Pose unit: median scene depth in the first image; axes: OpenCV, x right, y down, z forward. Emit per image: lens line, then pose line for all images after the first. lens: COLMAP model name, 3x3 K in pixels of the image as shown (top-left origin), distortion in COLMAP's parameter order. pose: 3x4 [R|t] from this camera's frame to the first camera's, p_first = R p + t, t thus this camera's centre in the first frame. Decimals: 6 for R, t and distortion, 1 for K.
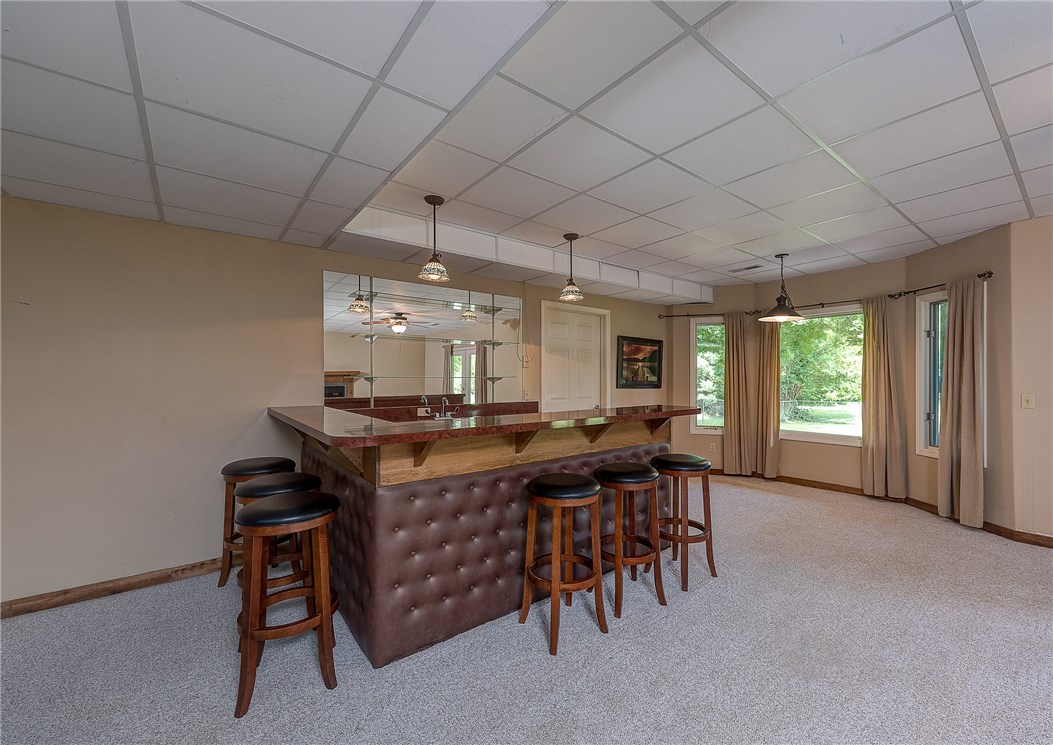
lens RADIAL K [[438.5, 0, 557.8], [0, 438.5, 375.8], [0, 0, 1]] dist [-0.001775, -0.000076]
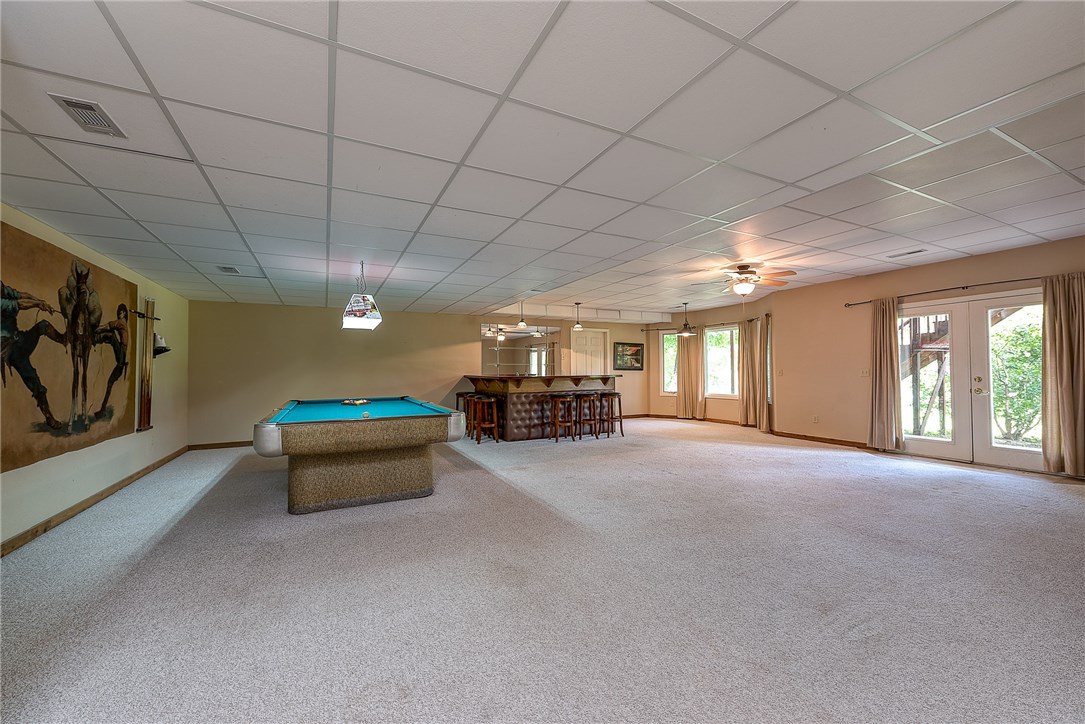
lens RADIAL K [[424.4, 0, 542.1], [0, 424.4, 363.5], [0, 0, 1]] dist [0.012118, -0.002515]
pose [[0.976973, -0.007628, -0.213228, 0.215823], [0.005607, 0.999933, -0.010079, 0.016560], [0.213291, 0.008652, 0.976950, -0.831022]]
